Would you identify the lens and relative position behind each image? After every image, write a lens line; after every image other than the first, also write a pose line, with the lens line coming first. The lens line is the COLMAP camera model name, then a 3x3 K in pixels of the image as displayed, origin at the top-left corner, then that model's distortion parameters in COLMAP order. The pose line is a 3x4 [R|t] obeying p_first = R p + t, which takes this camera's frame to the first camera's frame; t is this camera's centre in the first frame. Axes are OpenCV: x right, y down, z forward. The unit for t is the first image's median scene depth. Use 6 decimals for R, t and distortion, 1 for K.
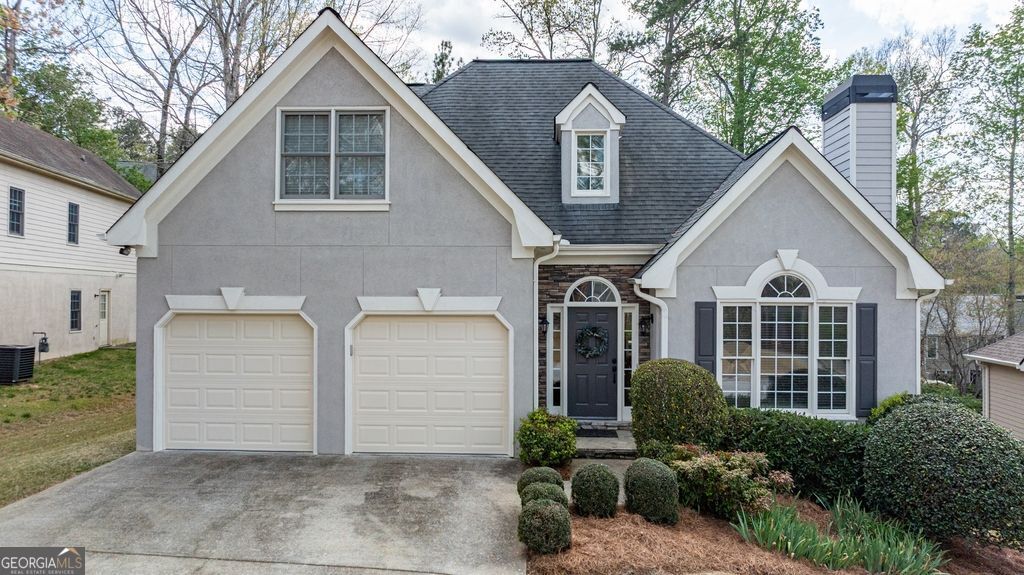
lens RADIAL K [[731.9, 0, 520.1], [0, 731.9, 293.7], [0, 0, 1]] dist [-0.021966, 0.000559]
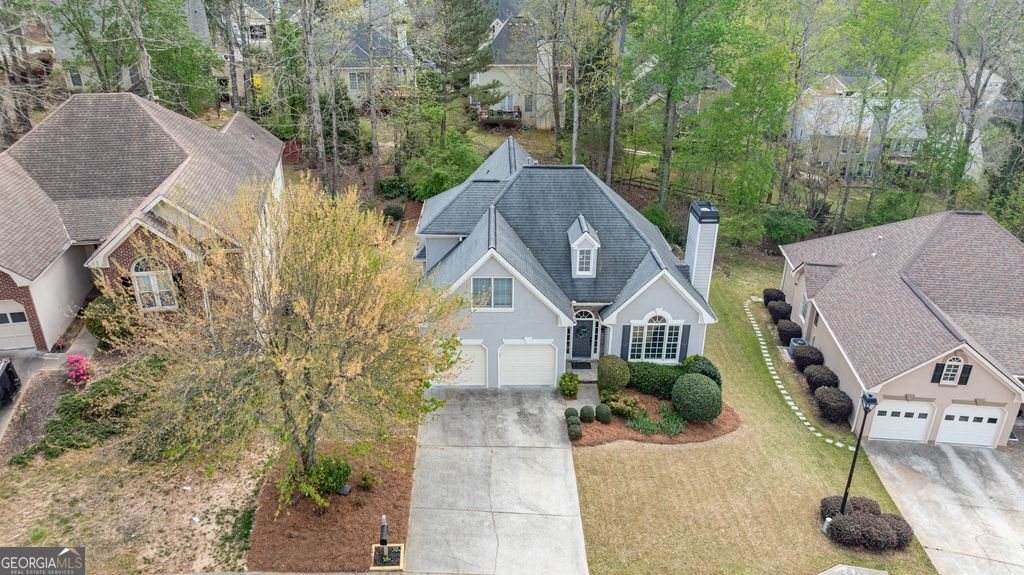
lens RADIAL K [[727.6, 0, 516.0], [0, 727.6, 281.9], [0, 0, 1]] dist [-0.004463, 0.001449]
pose [[0.997817, -0.021663, 0.062383, -0.309655], [-0.006371, 0.908678, 0.417449, -1.236894], [-0.065729, -0.416936, 0.906556, -1.305419]]
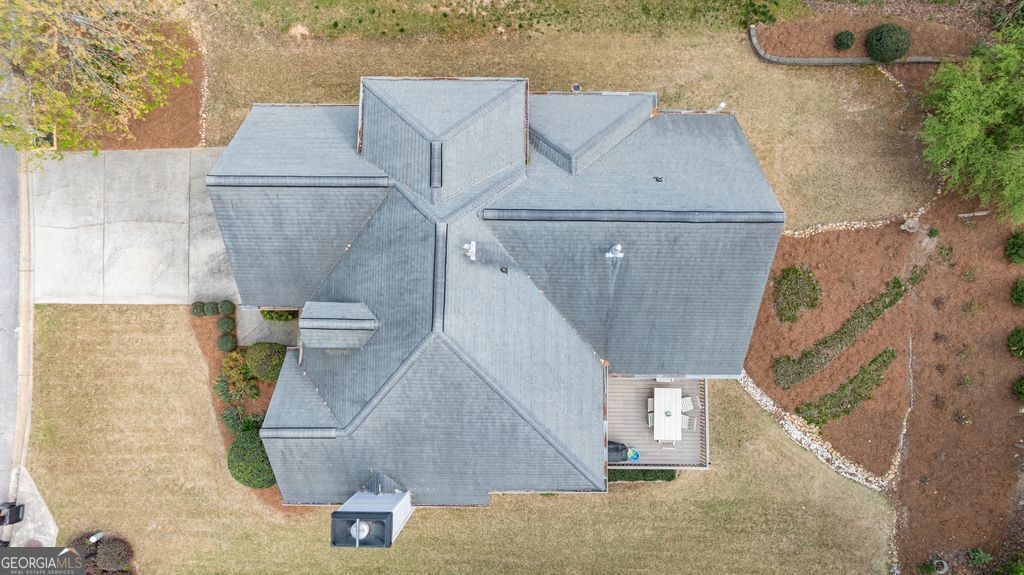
lens RADIAL K [[727.6, 0, 516.0], [0, 727.6, 281.9], [0, 0, 1]] dist [-0.004463, 0.001449]
pose [[0.031812, 0.993637, -0.108044, 0.203514], [0.003624, 0.107983, 0.994146, -2.024472], [0.999487, -0.032018, -0.000166, 1.565358]]
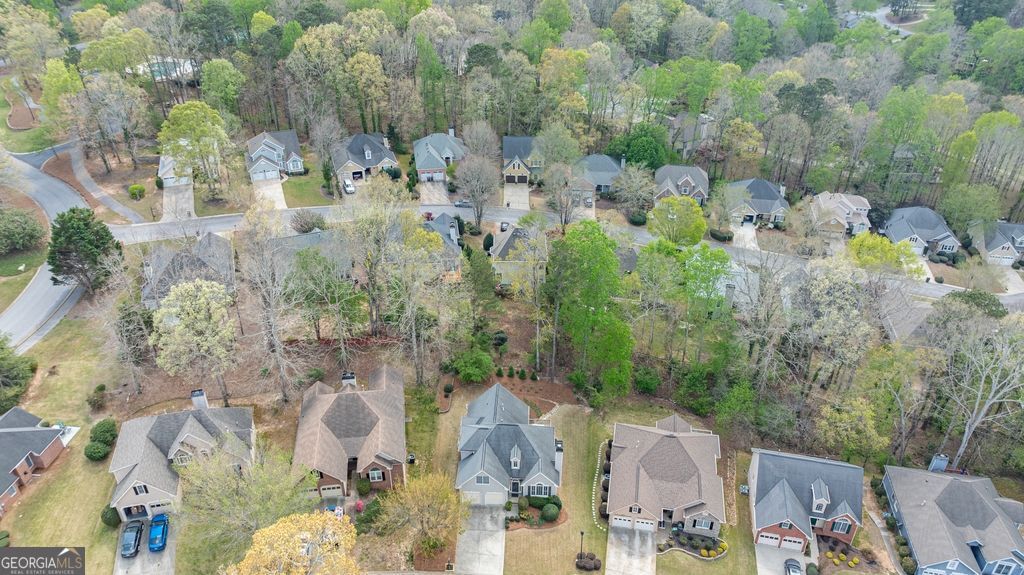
lens RADIAL K [[753.8, 0, 512.0], [0, 753.8, 287.5], [0, 0, 1]] dist [0.002882, 0.000163]
pose [[0.999971, -0.000292, -0.007605, 0.132832], [0.004468, 0.831470, 0.555552, -6.241329], [0.006161, -0.555570, 0.831447, -4.526032]]
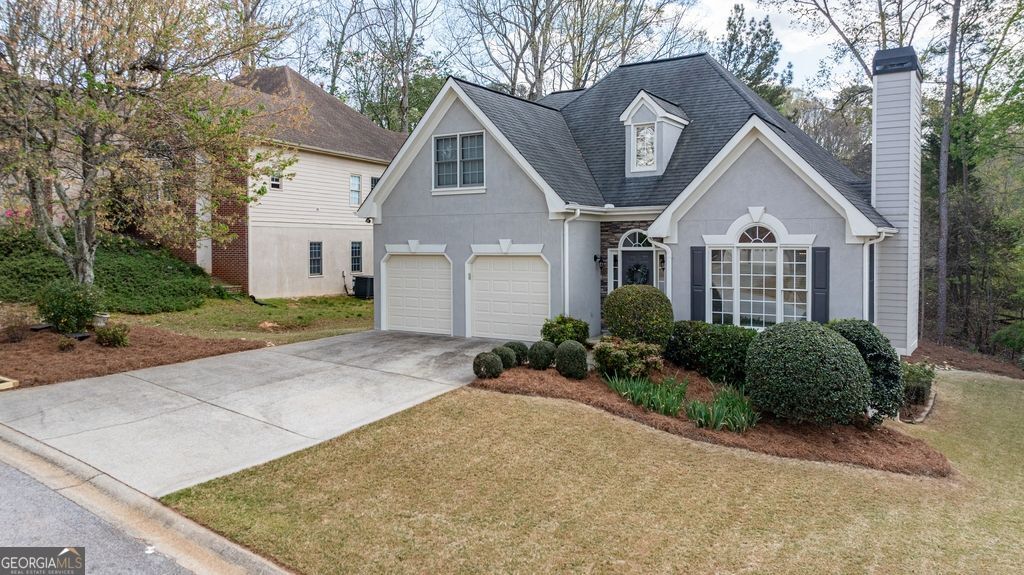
lens RADIAL K [[730.9, 0, 516.0], [0, 730.9, 267.0], [0, 0, 1]] dist [-0.017629, -0.000197]
pose [[0.853949, 0.008957, -0.520280, 0.682148], [0.009407, 0.999423, 0.032647, 0.001441], [0.520272, -0.032774, 0.853371, -0.355948]]
